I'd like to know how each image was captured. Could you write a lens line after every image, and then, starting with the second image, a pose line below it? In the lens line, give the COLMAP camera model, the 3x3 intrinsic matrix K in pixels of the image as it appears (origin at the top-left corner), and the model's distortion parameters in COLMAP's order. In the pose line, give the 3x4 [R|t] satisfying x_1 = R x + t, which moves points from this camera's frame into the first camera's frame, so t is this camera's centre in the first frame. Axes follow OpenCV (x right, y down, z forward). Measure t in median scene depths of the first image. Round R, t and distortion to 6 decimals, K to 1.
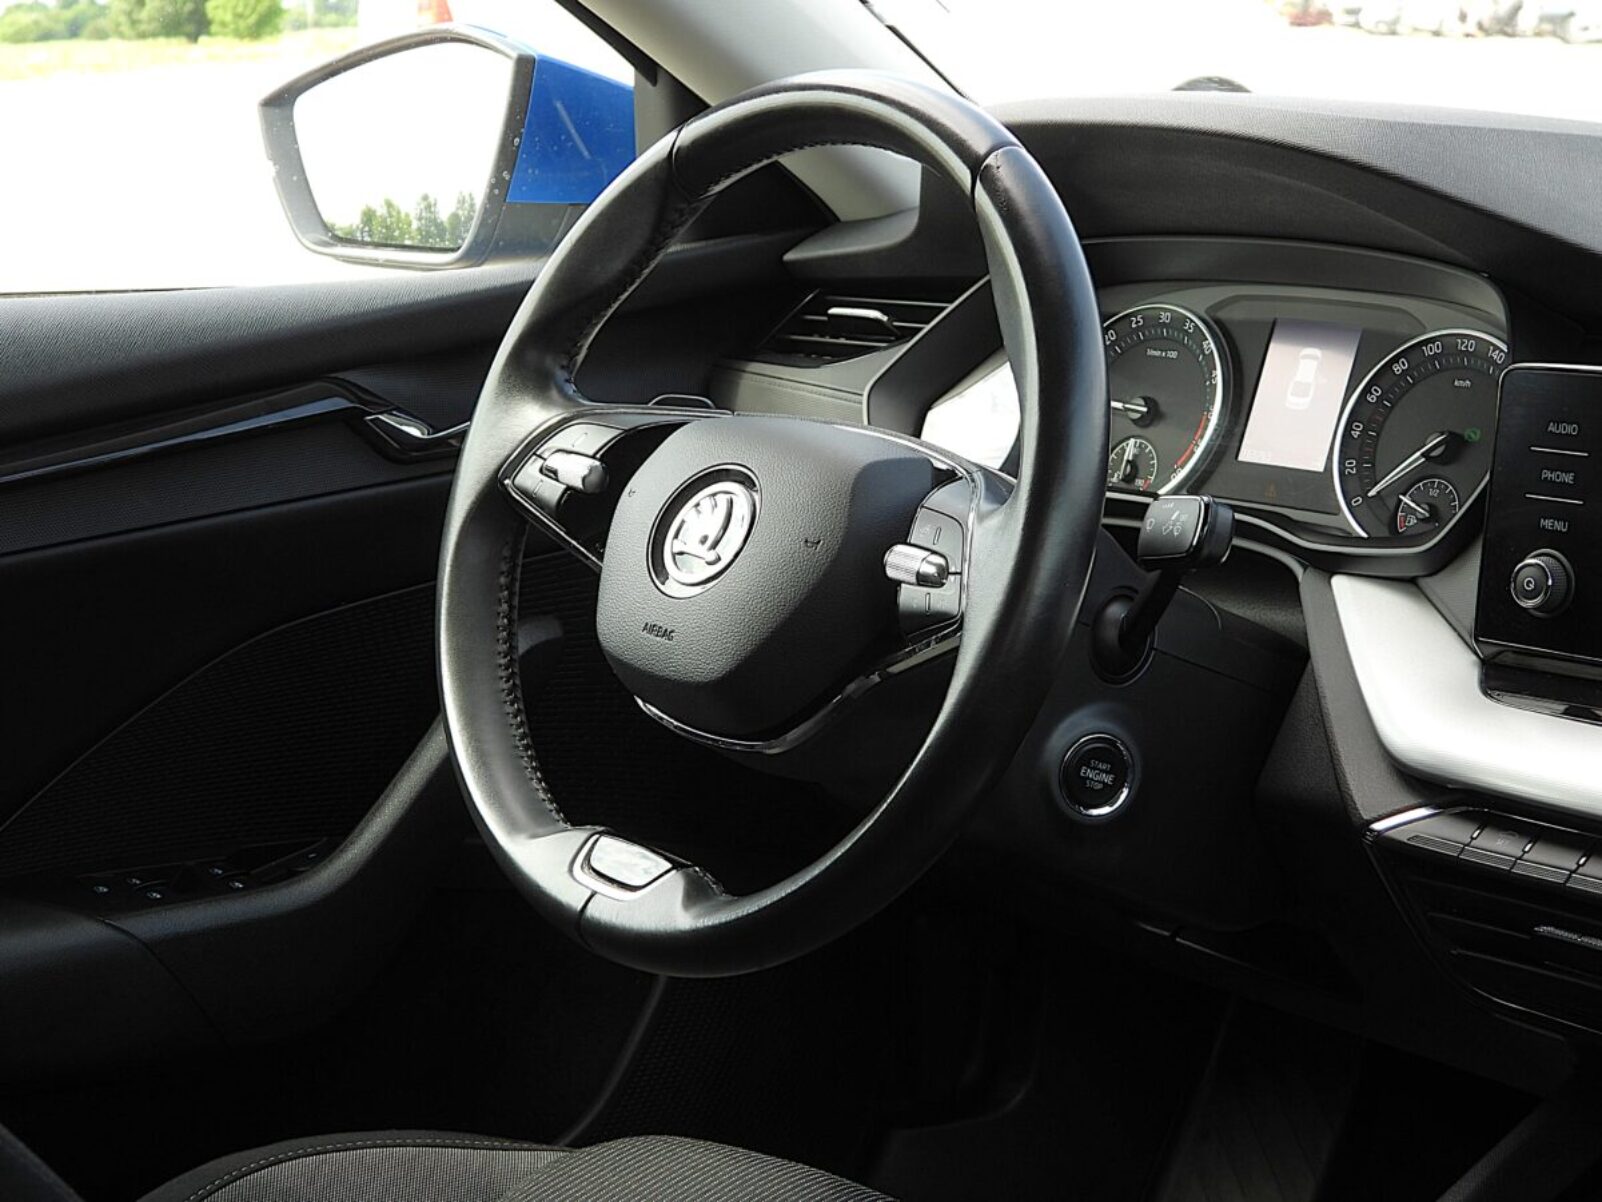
lens RADIAL K [[3056.4, 0, 801.0], [0, 3056.4, 601.0], [0, 0, 1]] dist [0.009977, -0.077423]
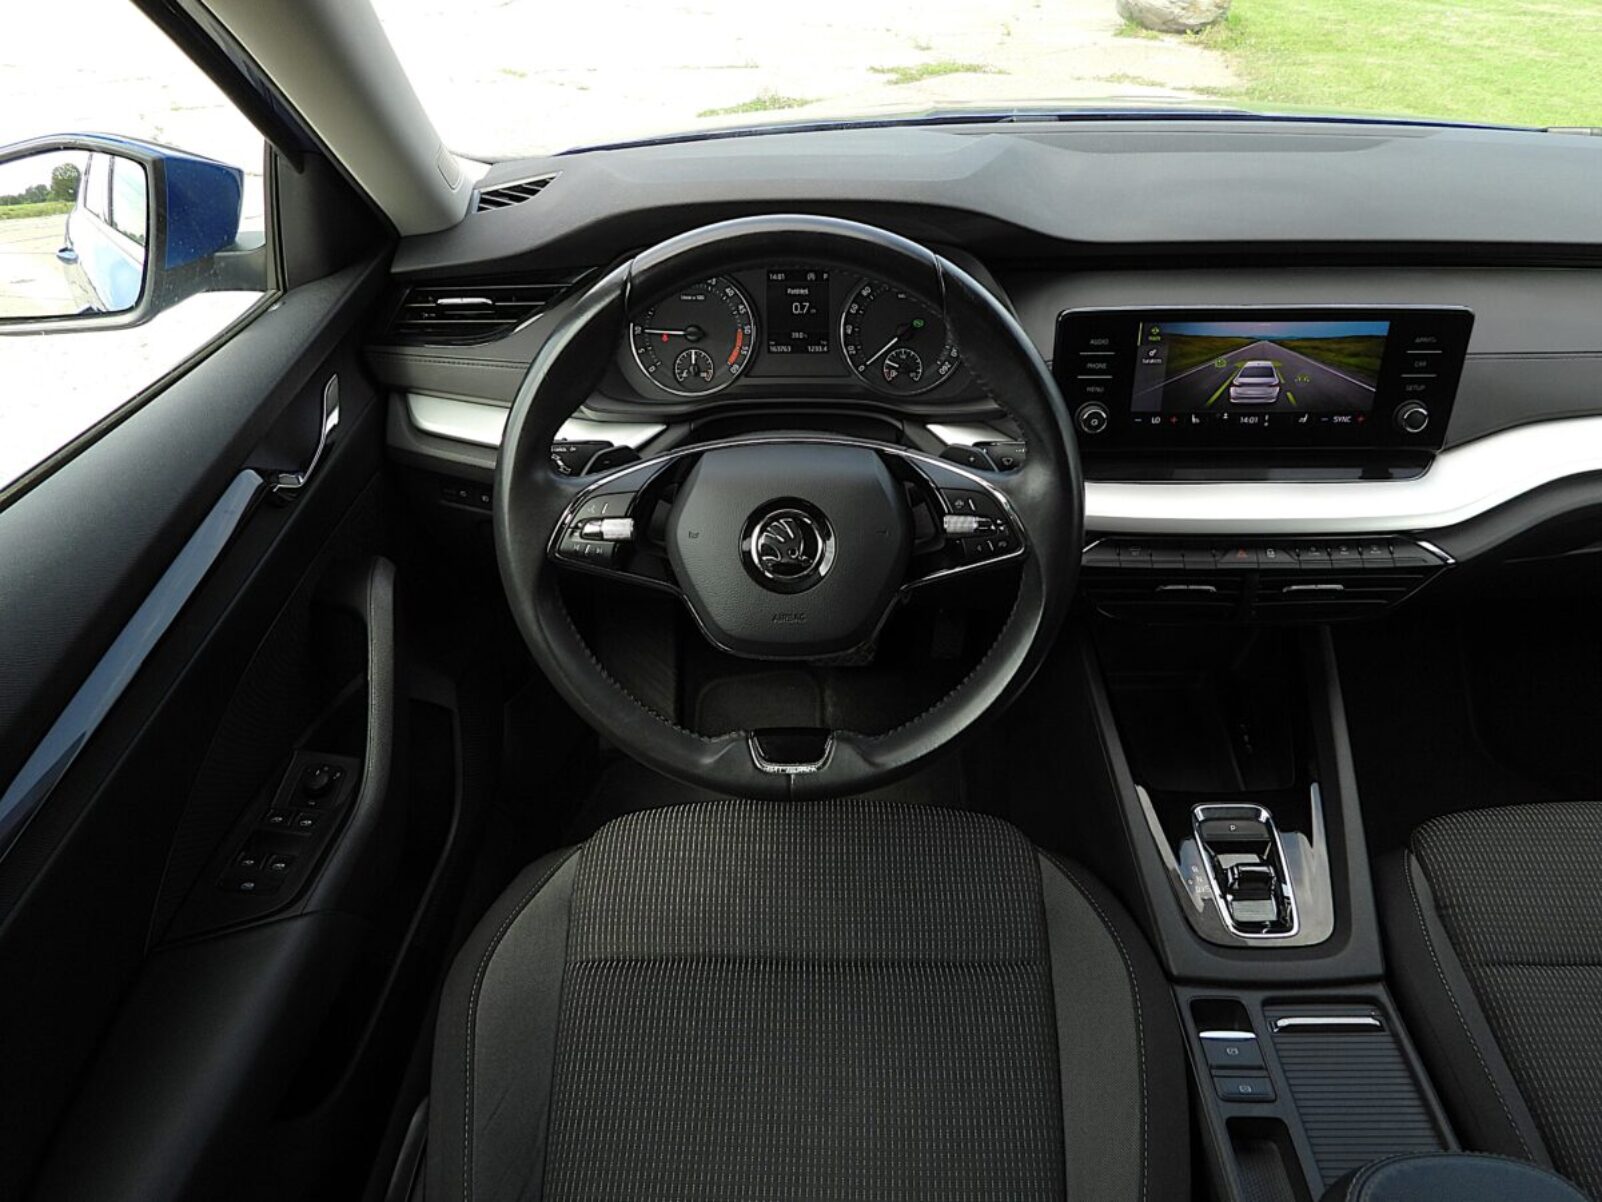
lens RADIAL K [[895.6, 0, 801.0], [0, 895.6, 601.0], [0, 0, 1]] dist [-0.004813, -0.000300]
pose [[0.617983, -0.460637, 0.637112, -0.297210], [0.132434, 0.859789, 0.493177, -0.204585], [-0.774957, -0.220400, 0.592339, 0.686672]]
